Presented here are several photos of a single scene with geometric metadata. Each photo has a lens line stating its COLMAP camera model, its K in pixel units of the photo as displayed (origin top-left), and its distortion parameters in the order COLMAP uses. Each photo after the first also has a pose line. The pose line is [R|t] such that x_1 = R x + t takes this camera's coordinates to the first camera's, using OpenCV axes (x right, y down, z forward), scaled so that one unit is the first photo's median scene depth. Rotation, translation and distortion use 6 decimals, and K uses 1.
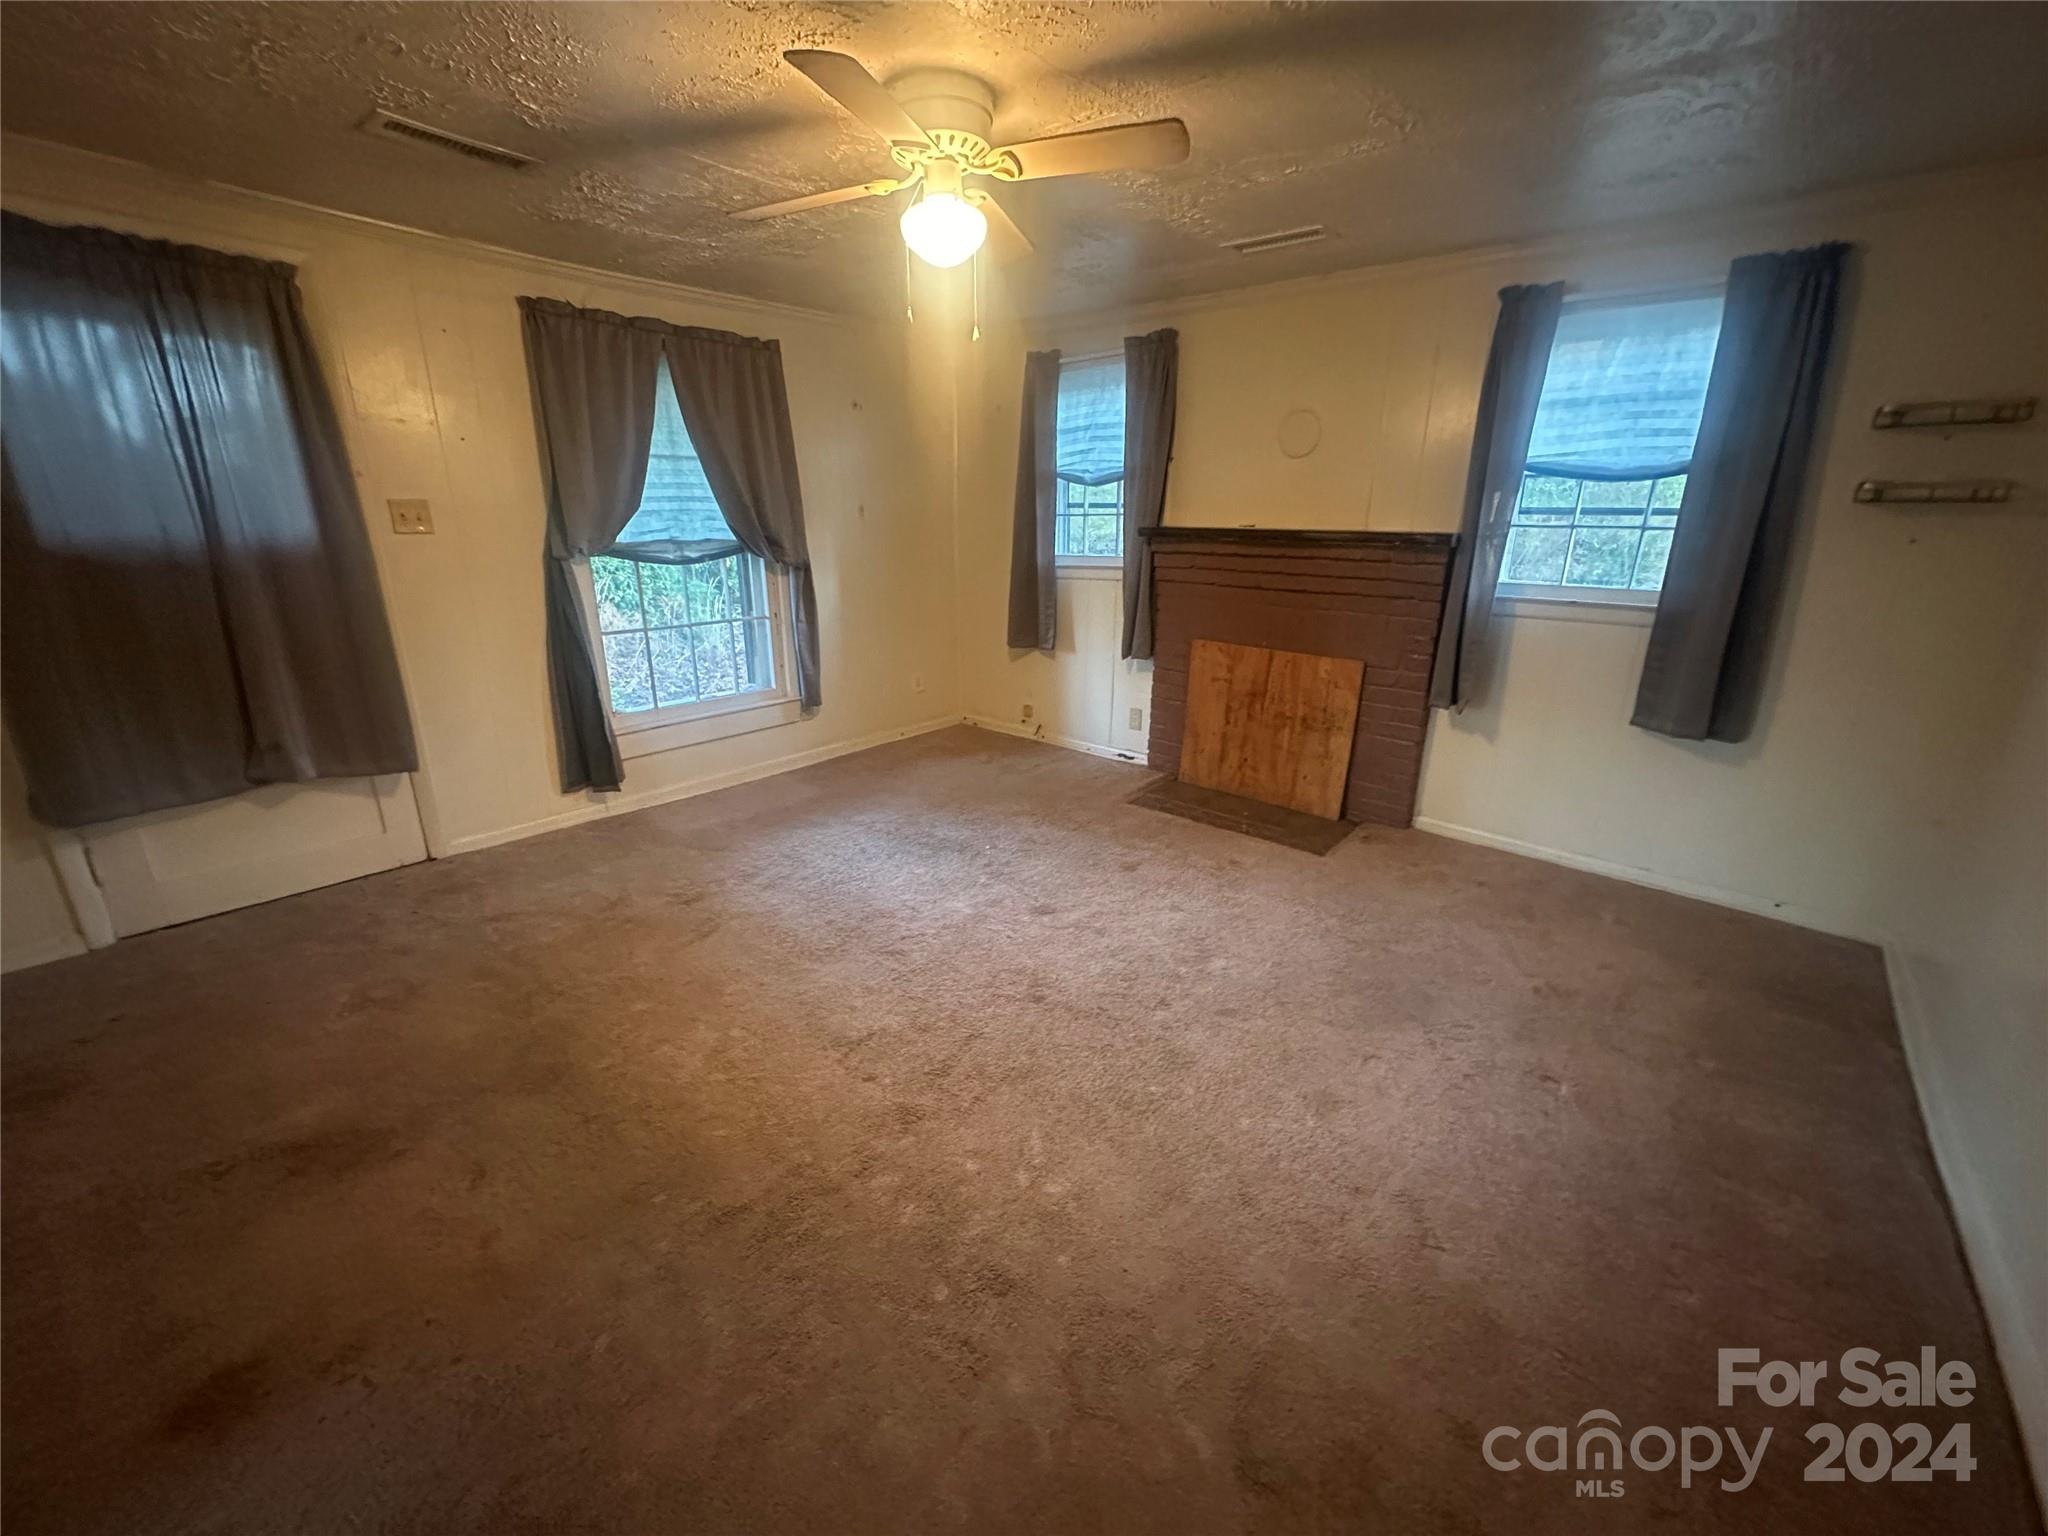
lens RADIAL K [[832.2, 0, 1024.0], [0, 832.2, 768.0], [0, 0, 1]] dist [0.000679, 0.000120]
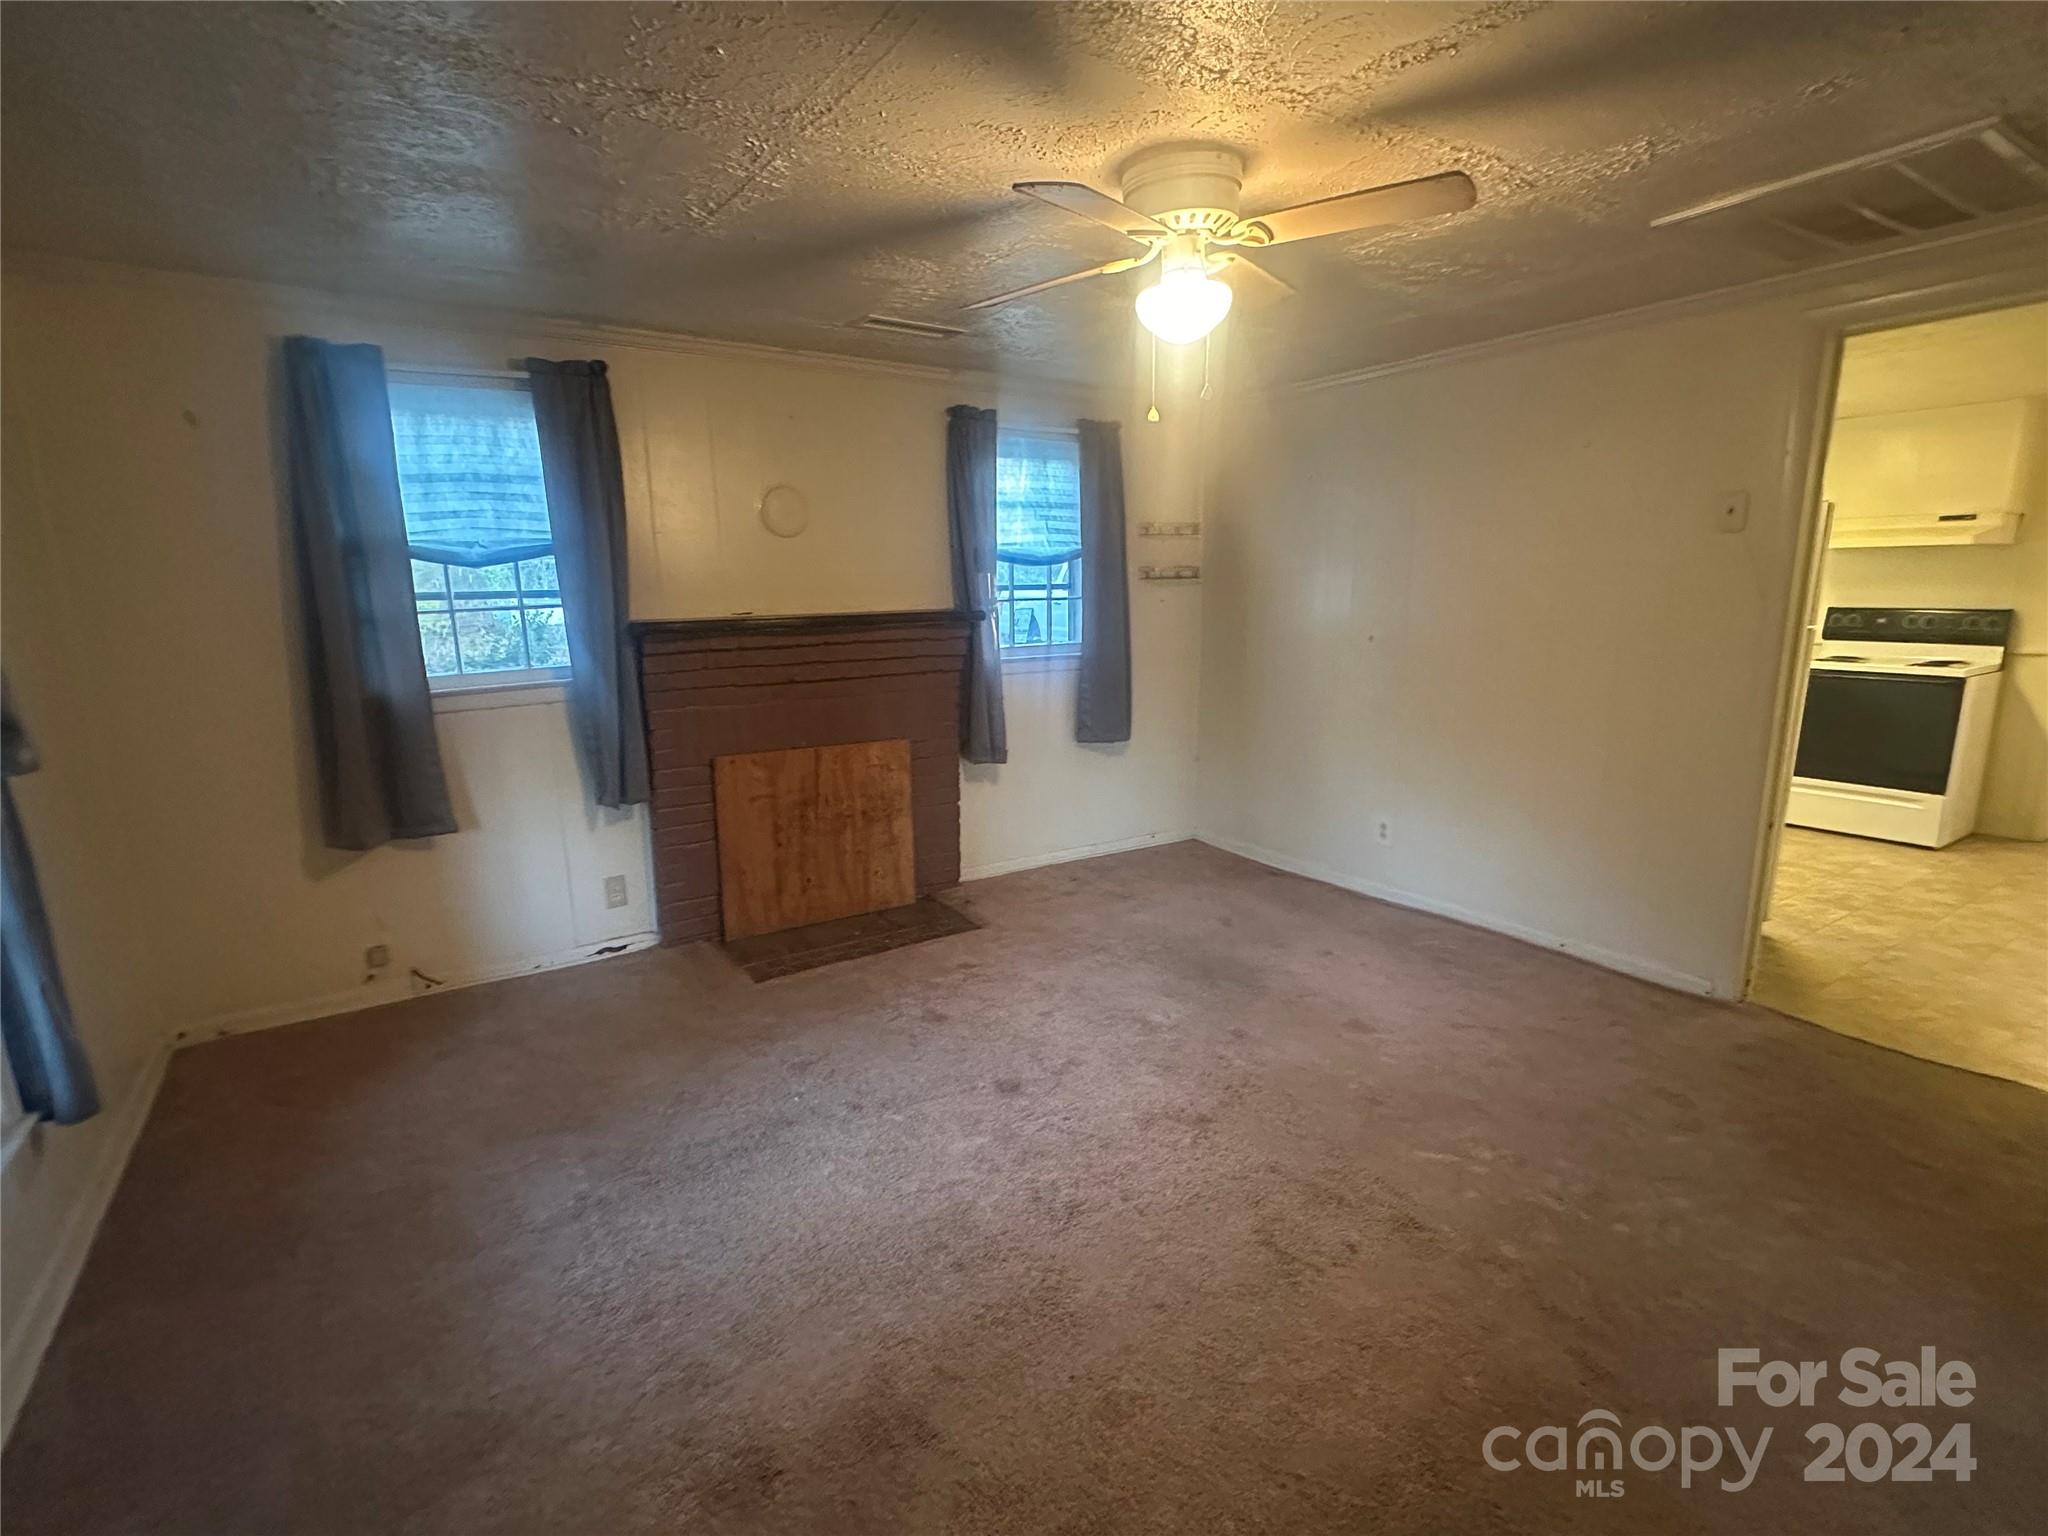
lens RADIAL K [[959.0, 0, 1020.1], [0, 959.0, 769.5], [0, 0, 1]] dist [-0.001555, 0.000219]
pose [[0.271608, -0.194868, 0.942473, -0.611782], [0.305389, 0.946127, 0.107614, -0.166235], [-0.912670, 0.258592, 0.316486, 0.496528]]
